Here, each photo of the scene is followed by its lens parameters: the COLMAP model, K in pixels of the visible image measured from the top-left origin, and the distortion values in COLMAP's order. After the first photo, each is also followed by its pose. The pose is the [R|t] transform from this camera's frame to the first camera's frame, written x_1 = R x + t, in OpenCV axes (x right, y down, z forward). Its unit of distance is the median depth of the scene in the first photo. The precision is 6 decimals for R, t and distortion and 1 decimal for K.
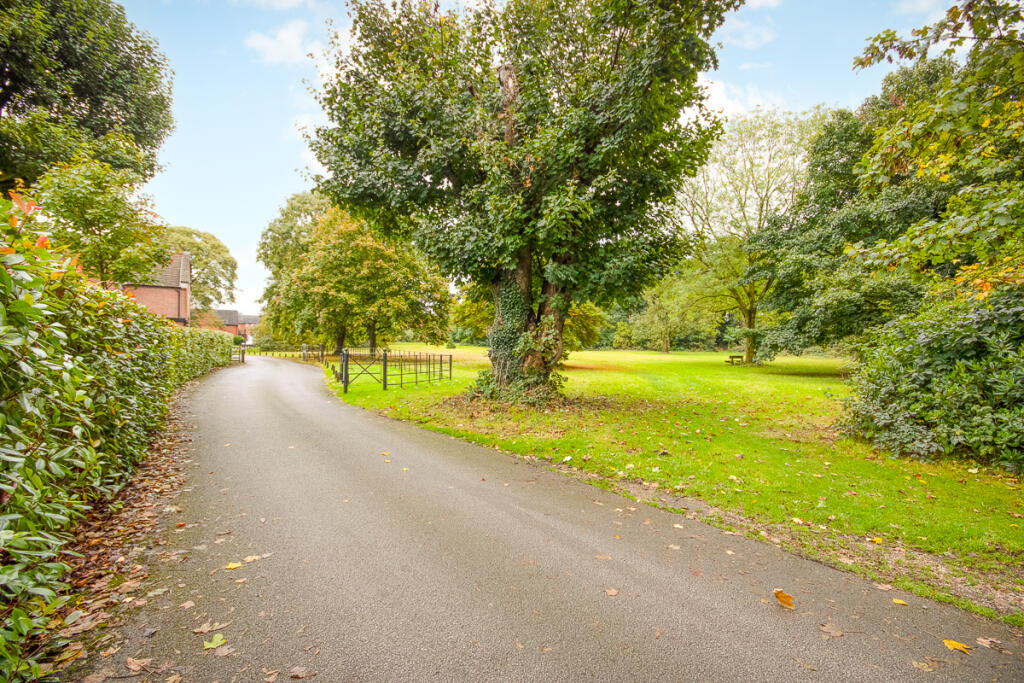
lens RADIAL K [[471.1, 0, 513.0], [0, 471.1, 343.0], [0, 0, 1]] dist [0.000720, 0.000165]
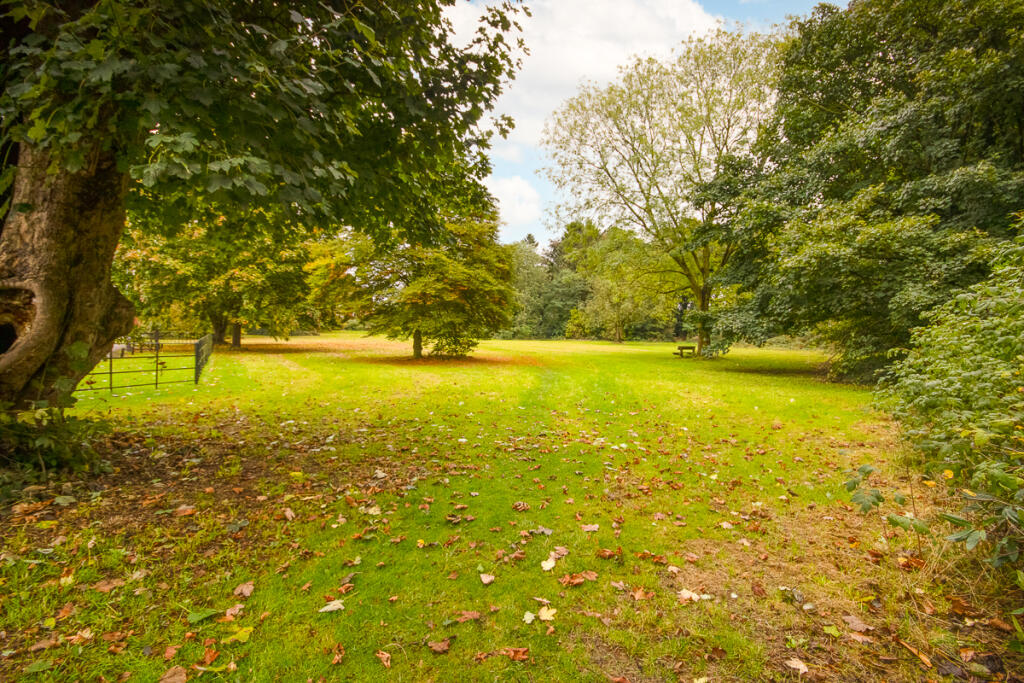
lens RADIAL K [[471.1, 0, 511.0], [0, 471.1, 341.6], [0, 0, 1]] dist [0.000720, 0.000165]
pose [[0.998477, 0.004562, 0.054974, 0.128151], [-0.005550, 0.999826, 0.017823, 0.006047], [-0.054883, -0.018101, 0.998329, 0.207965]]
